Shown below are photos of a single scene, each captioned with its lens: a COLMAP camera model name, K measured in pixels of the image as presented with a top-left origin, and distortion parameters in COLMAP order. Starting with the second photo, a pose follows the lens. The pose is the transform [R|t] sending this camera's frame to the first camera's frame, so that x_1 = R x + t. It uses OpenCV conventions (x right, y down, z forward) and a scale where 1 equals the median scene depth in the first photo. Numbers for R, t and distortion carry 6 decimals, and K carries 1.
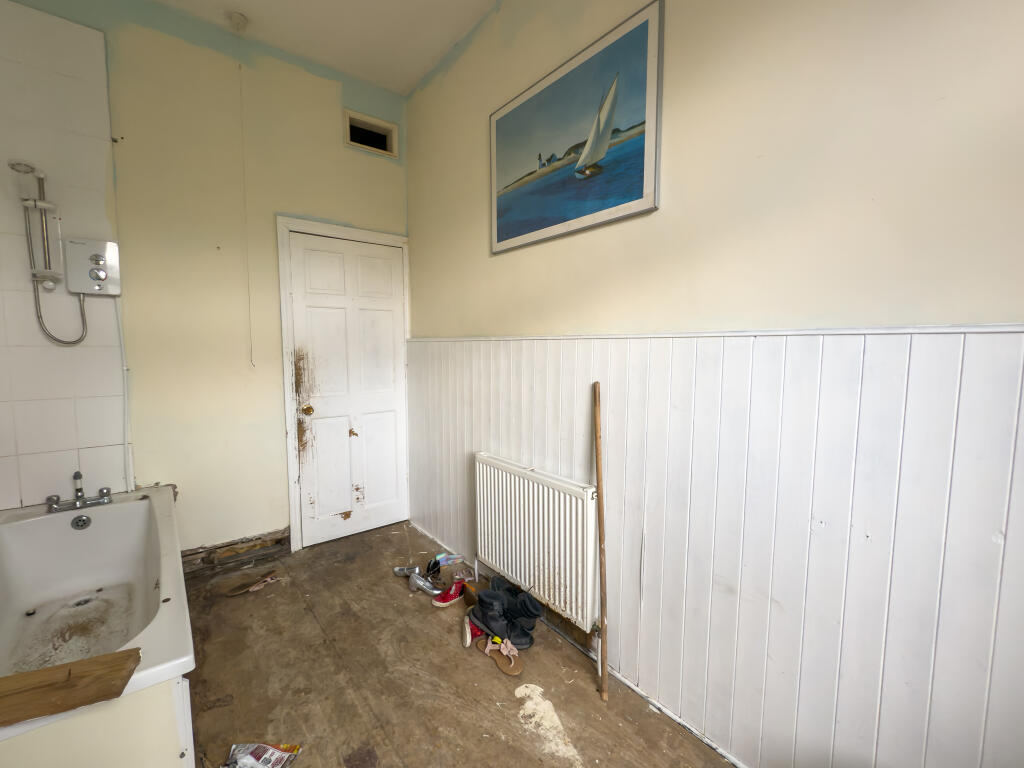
lens RADIAL K [[436.4, 0, 512.0], [0, 436.4, 384.0], [0, 0, 1]] dist [-0.001309, -0.000130]
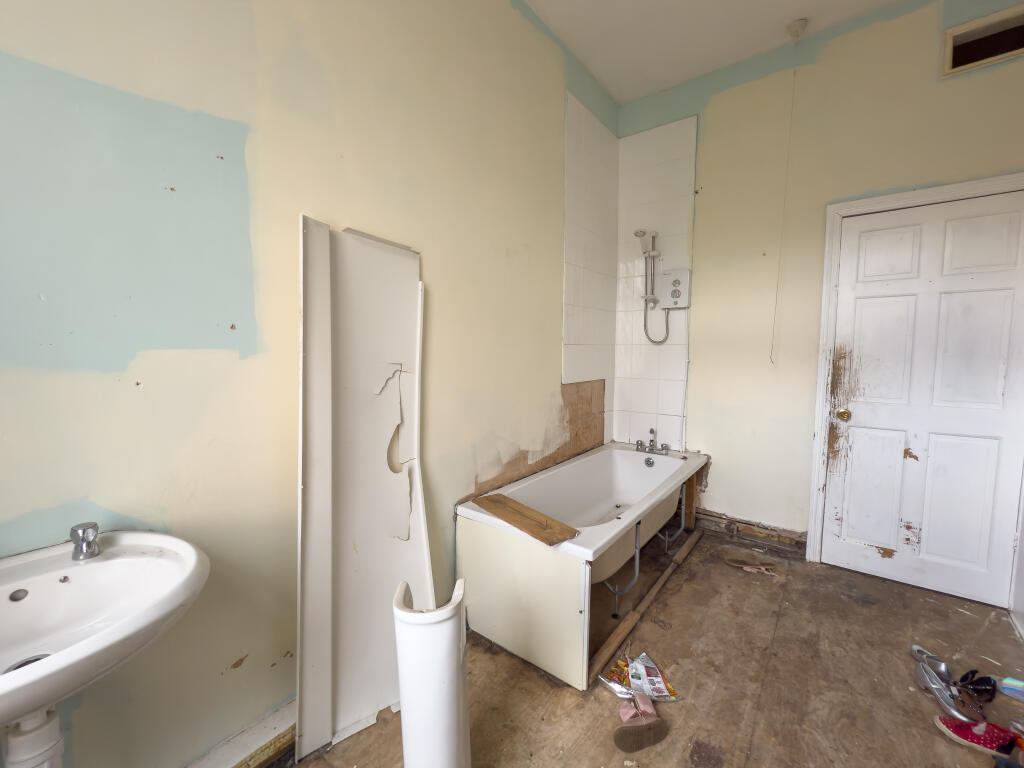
lens RADIAL K [[410.1, 0, 511.5], [0, 410.1, 384.5], [0, 0, 1]] dist [-0.002283, -0.000178]
pose [[0.229629, 0.081547, -0.969856, 0.257022], [-0.082449, 0.994532, 0.064101, 0.000294], [0.969780, 0.065244, 0.235097, 0.198798]]
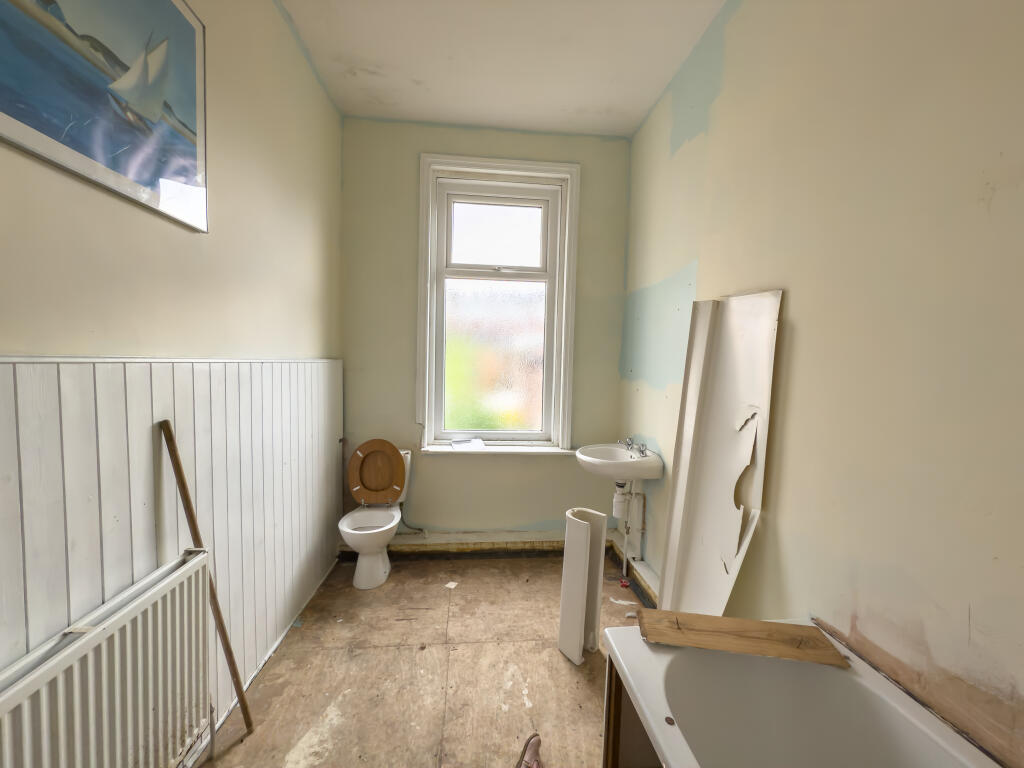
lens RADIAL K [[410.1, 0, 511.5], [0, 410.1, 384.5], [0, 0, 1]] dist [-0.002283, -0.000178]
pose [[-0.833678, -0.050750, 0.549914, -0.589511], [0.021928, 0.991941, 0.124786, -0.120776], [-0.551815, 0.116089, -0.825847, 1.070609]]
